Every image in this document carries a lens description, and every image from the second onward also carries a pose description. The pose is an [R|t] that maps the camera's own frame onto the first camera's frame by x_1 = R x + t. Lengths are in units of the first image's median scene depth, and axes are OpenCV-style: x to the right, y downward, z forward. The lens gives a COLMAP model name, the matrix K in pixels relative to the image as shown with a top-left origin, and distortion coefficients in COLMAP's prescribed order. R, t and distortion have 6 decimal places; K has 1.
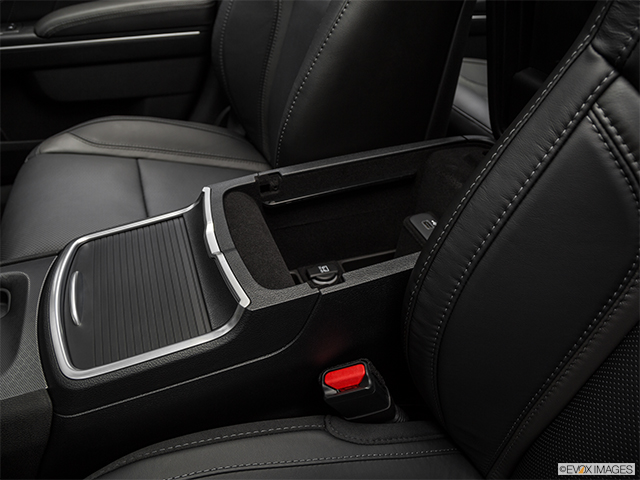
lens RADIAL K [[486.5, 0, 320.0], [0, 486.5, 240.0], [0, 0, 1]] dist [-0.115278, 0.063959]
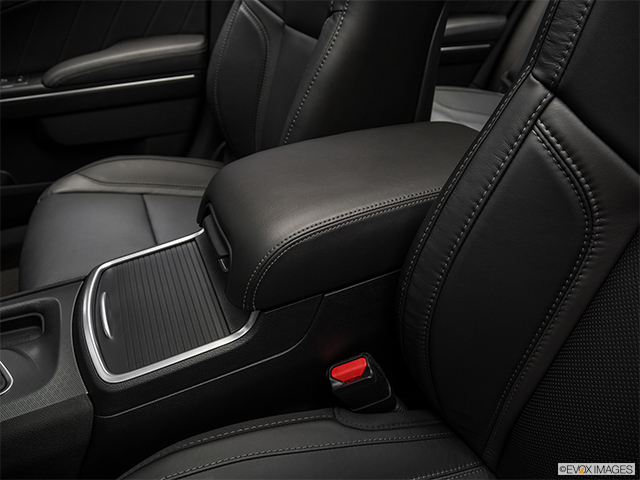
lens RADIAL K [[486.5, 0, 320.0], [0, 486.5, 240.0], [0, 0, 1]] dist [-0.115278, 0.063959]
pose [[0.998140, -0.058206, 0.018141, -0.018449], [0.059233, 0.996288, -0.062466, 0.044582], [-0.014437, 0.063424, 0.997882, -0.141581]]
